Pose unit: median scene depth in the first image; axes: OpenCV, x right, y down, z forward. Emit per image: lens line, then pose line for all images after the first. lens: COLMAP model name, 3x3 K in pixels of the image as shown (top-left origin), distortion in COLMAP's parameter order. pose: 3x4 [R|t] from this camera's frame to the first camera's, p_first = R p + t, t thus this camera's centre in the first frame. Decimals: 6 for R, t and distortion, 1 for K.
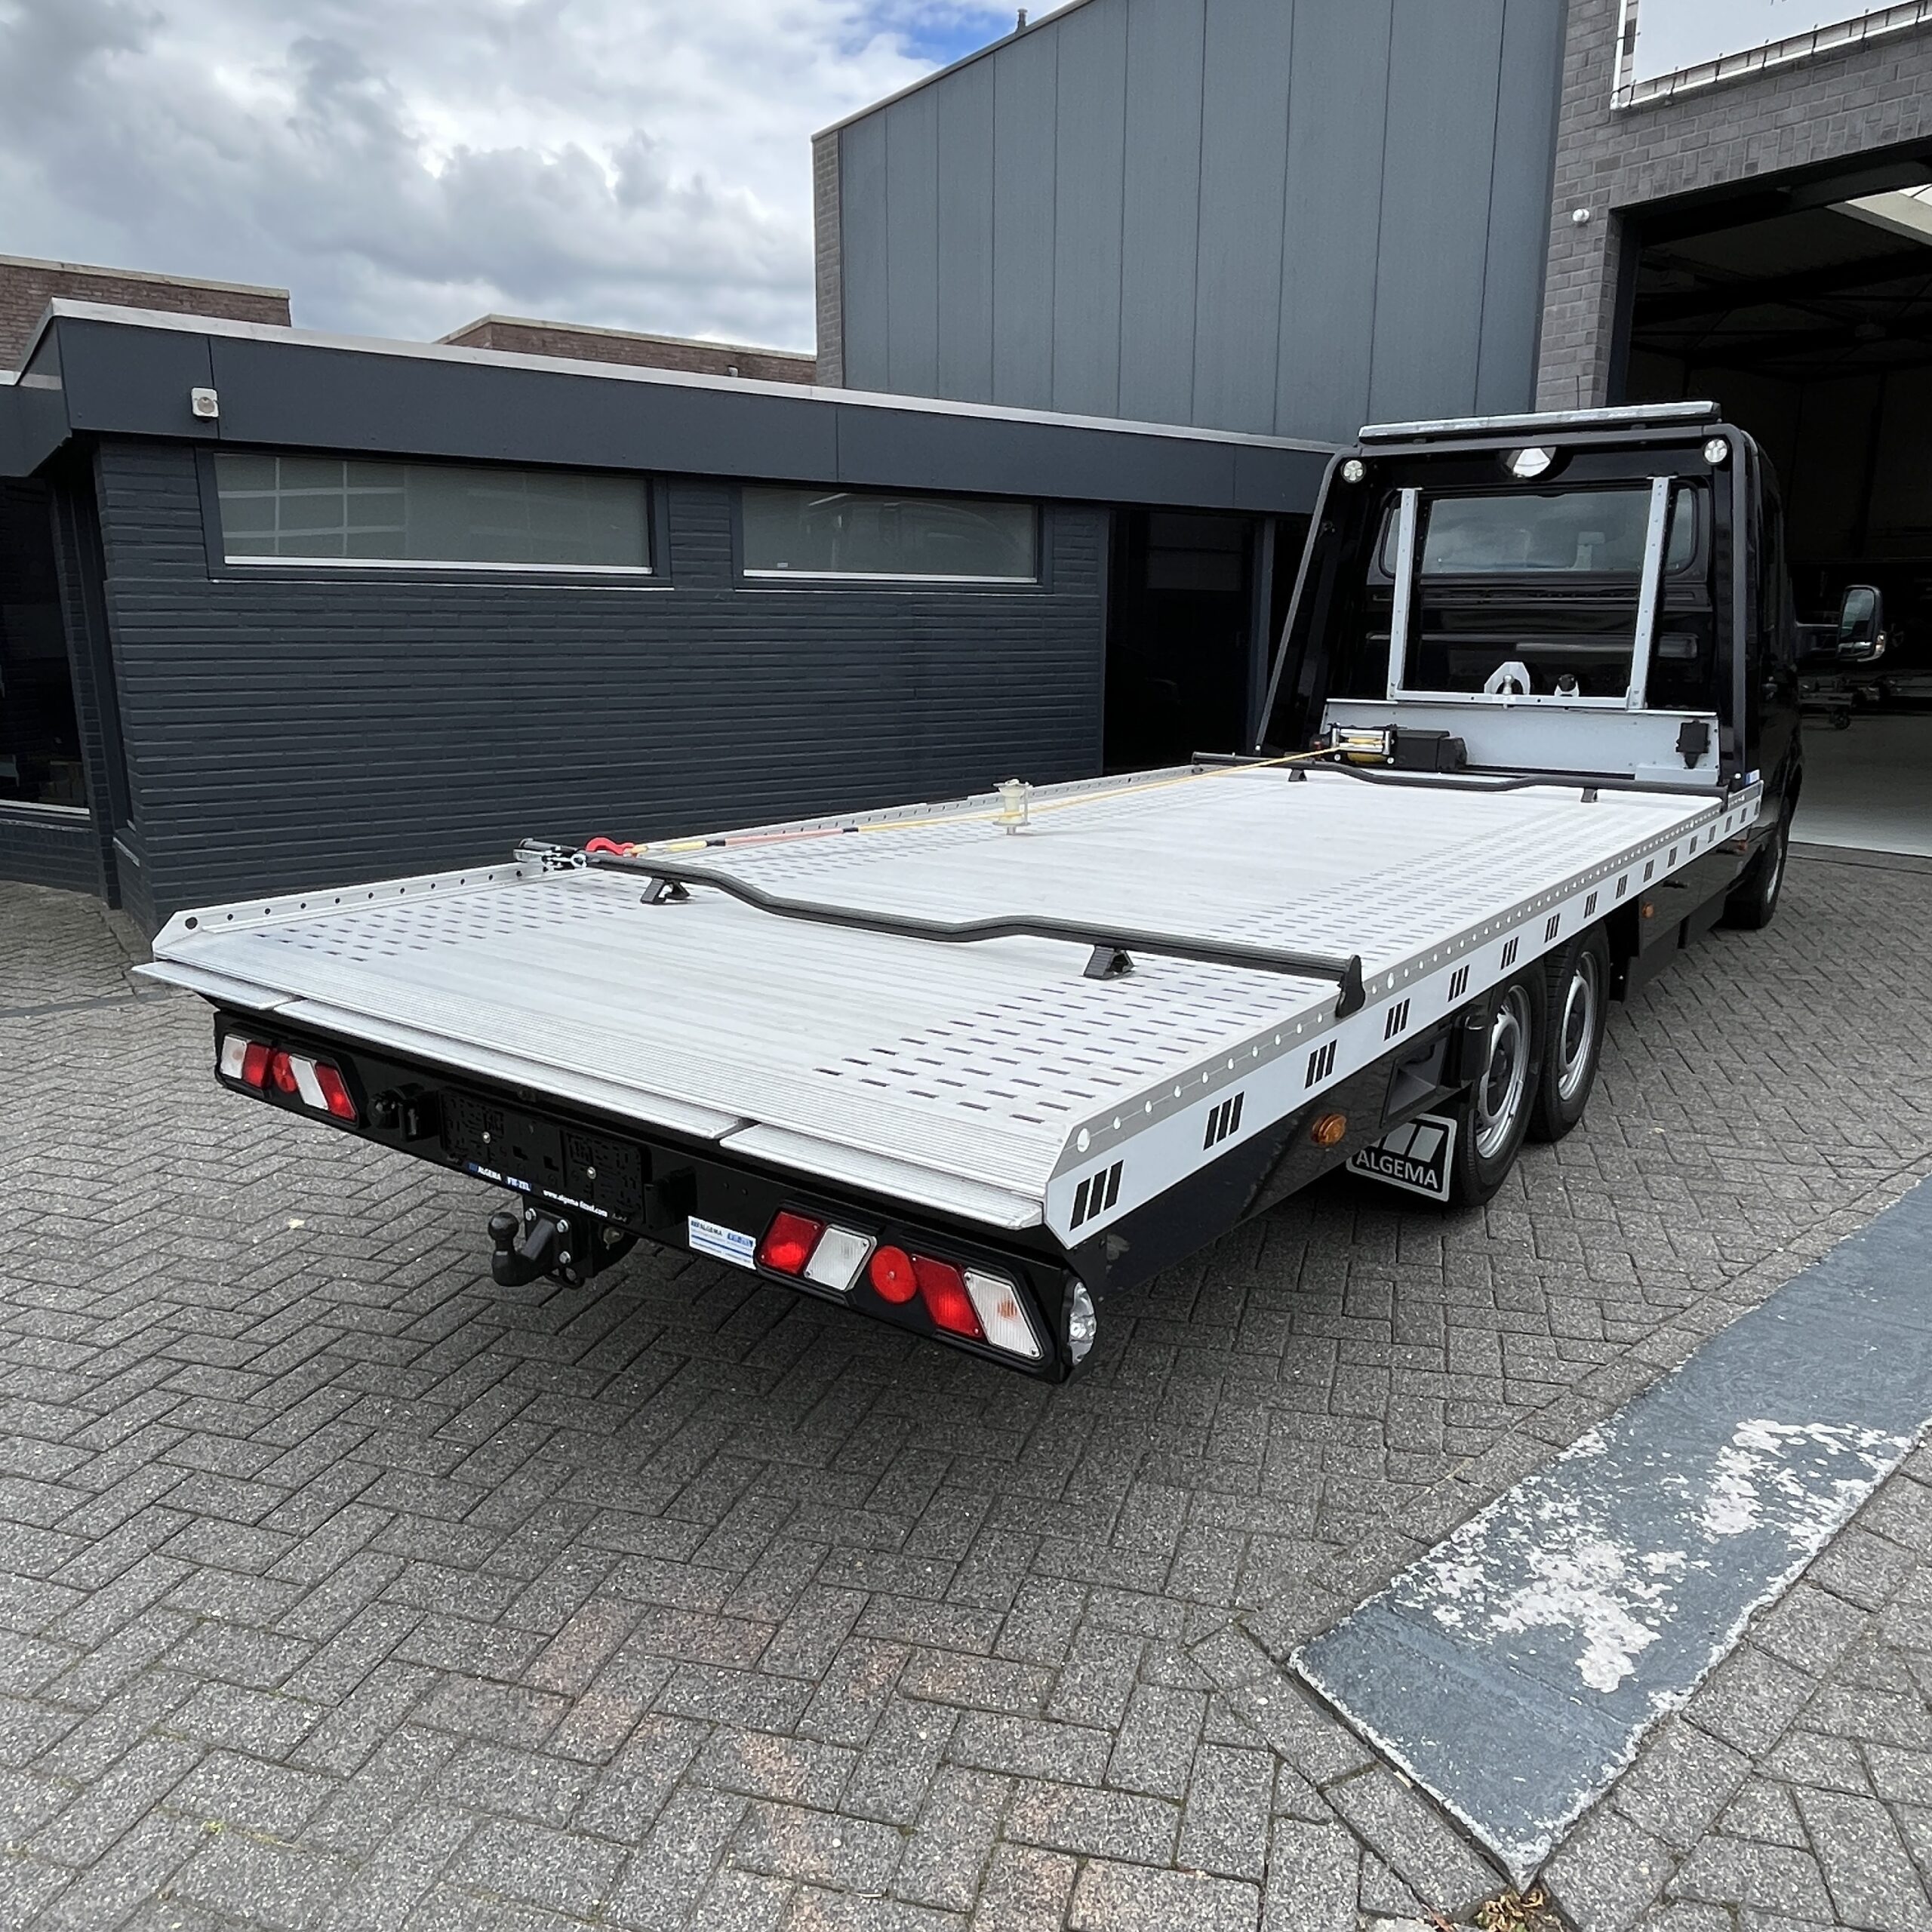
lens RADIAL K [[1458.4, 0, 970.5], [0, 1458.4, 971.8], [0, 0, 1]] dist [-0.000508, -0.002314]
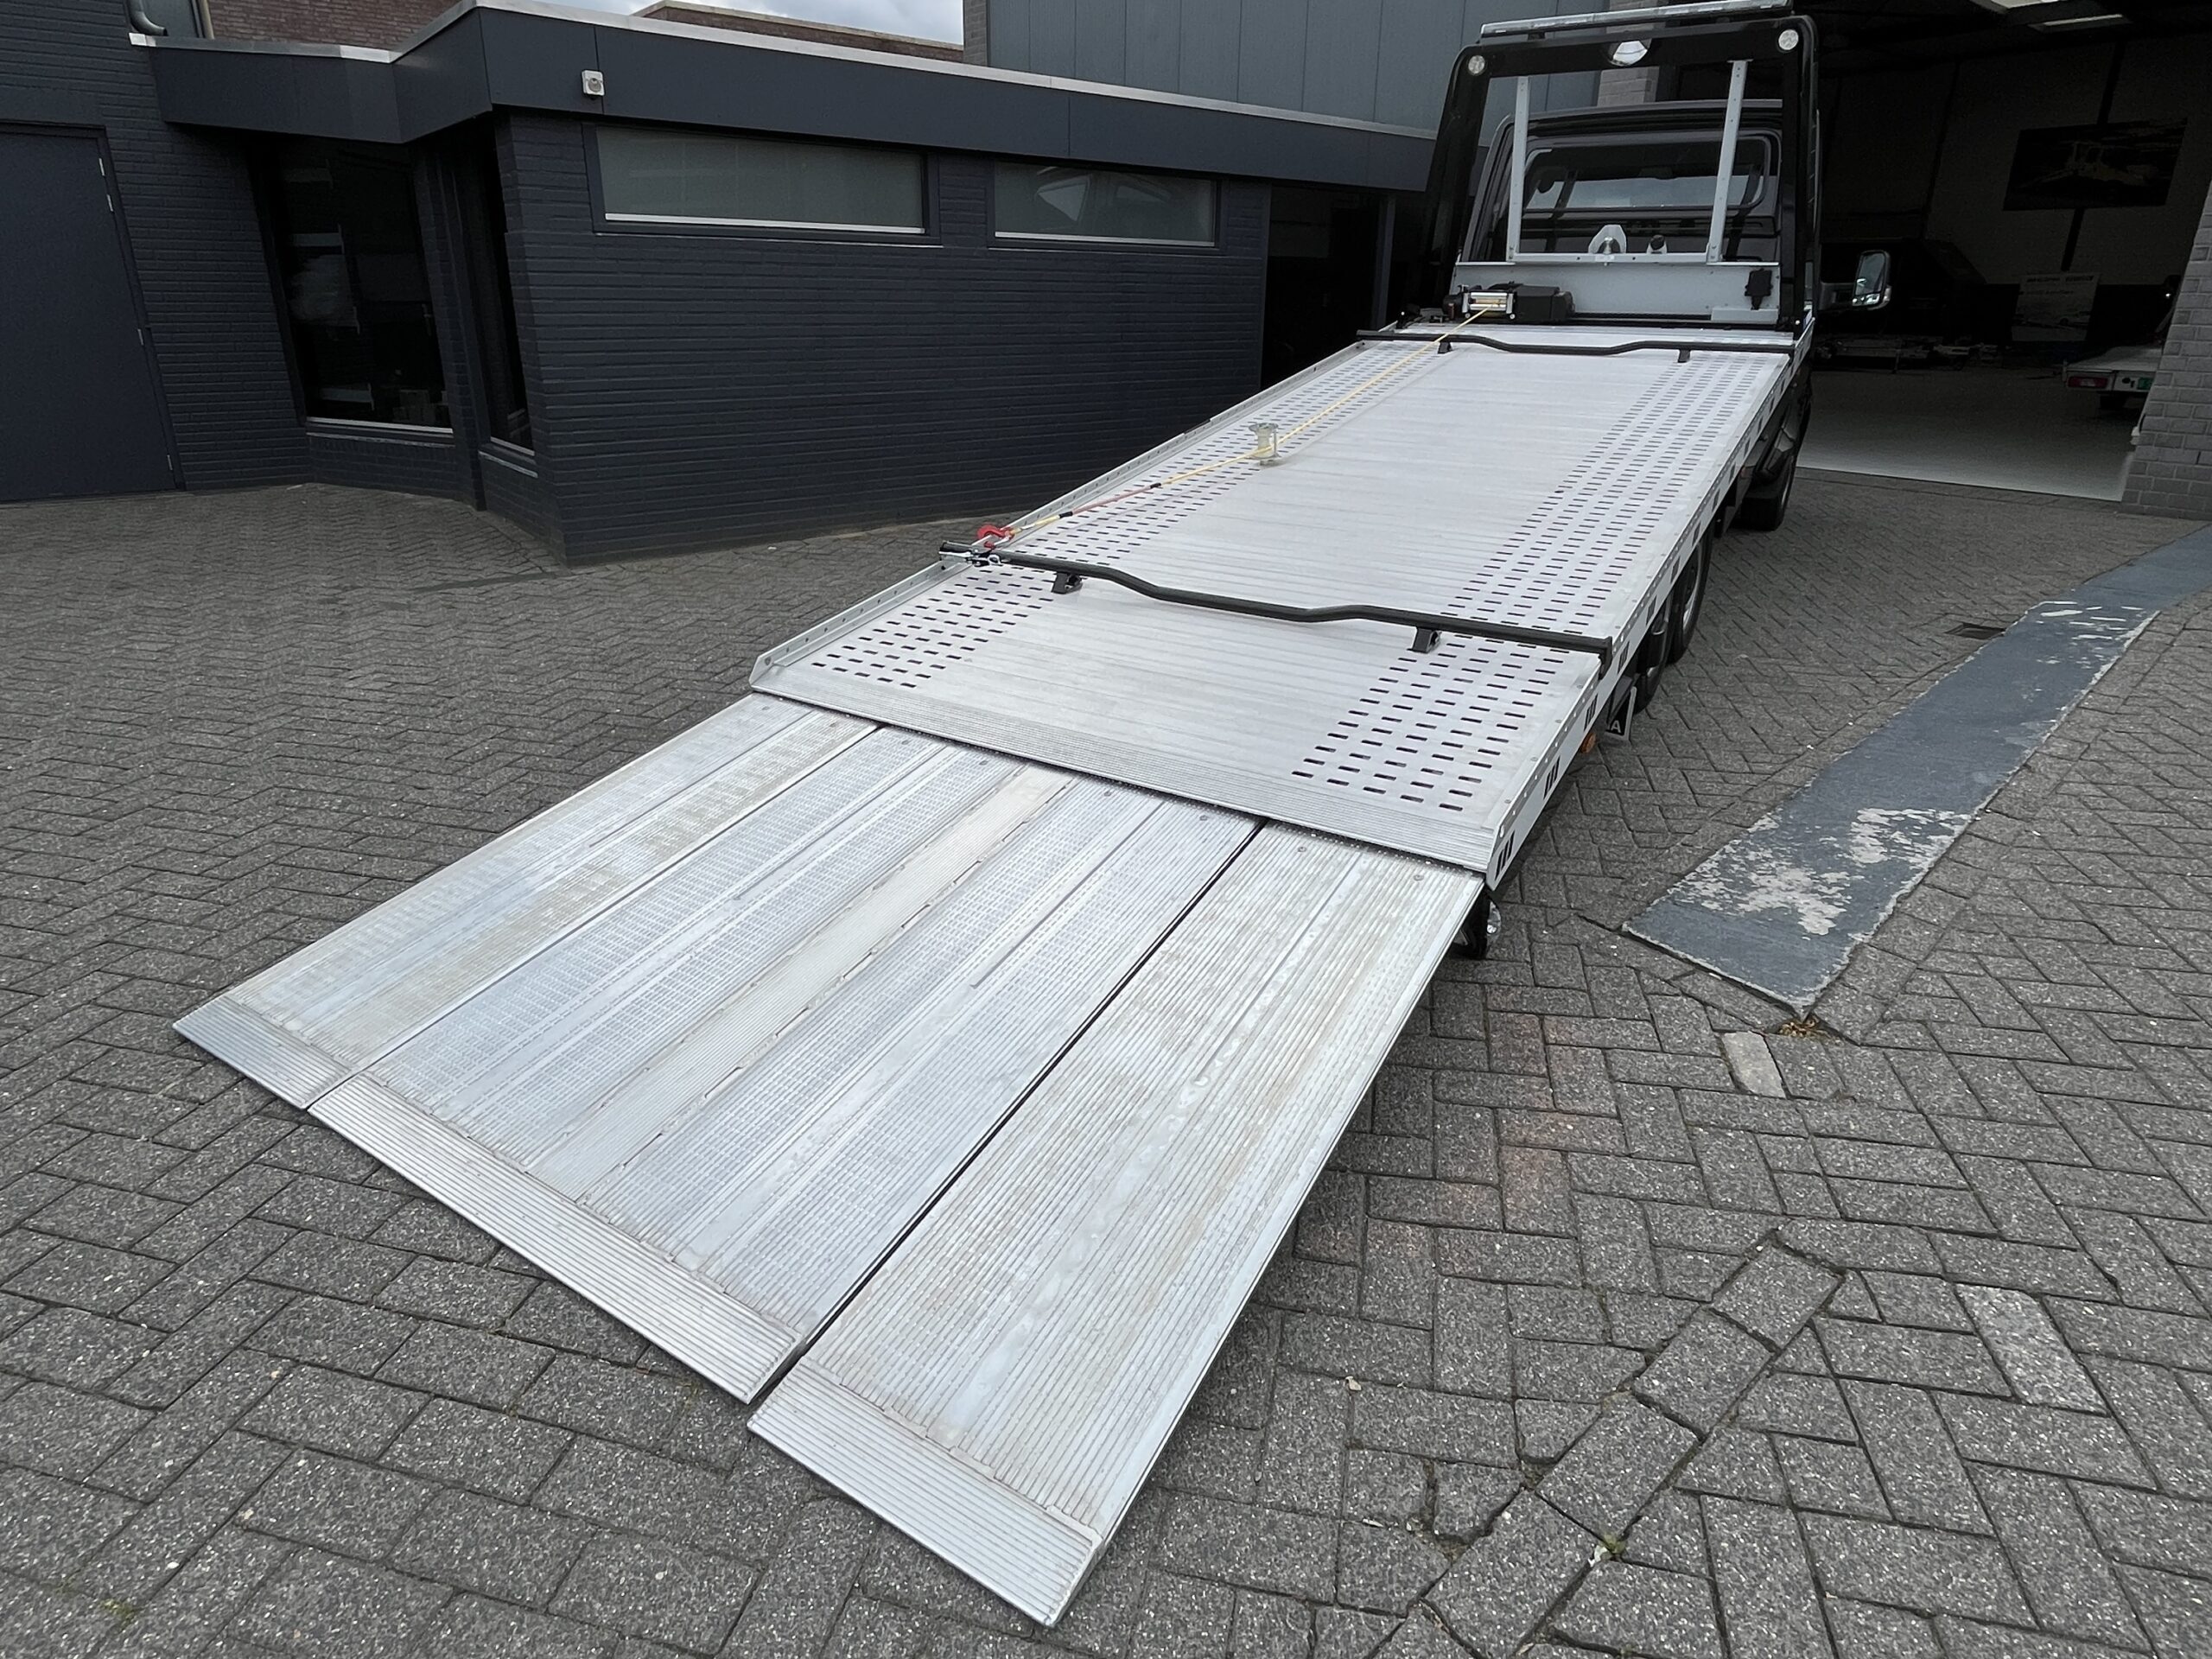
lens RADIAL K [[1237.1, 0, 1106.8], [0, 1237.1, 723.8], [0, 0, 1]] dist [-0.003204, 0.001191]
pose [[0.998485, -0.008519, 0.054359, -0.326373], [0.002882, 0.994682, 0.102952, 0.082772], [-0.054947, -0.102639, 0.993200, -0.231914]]
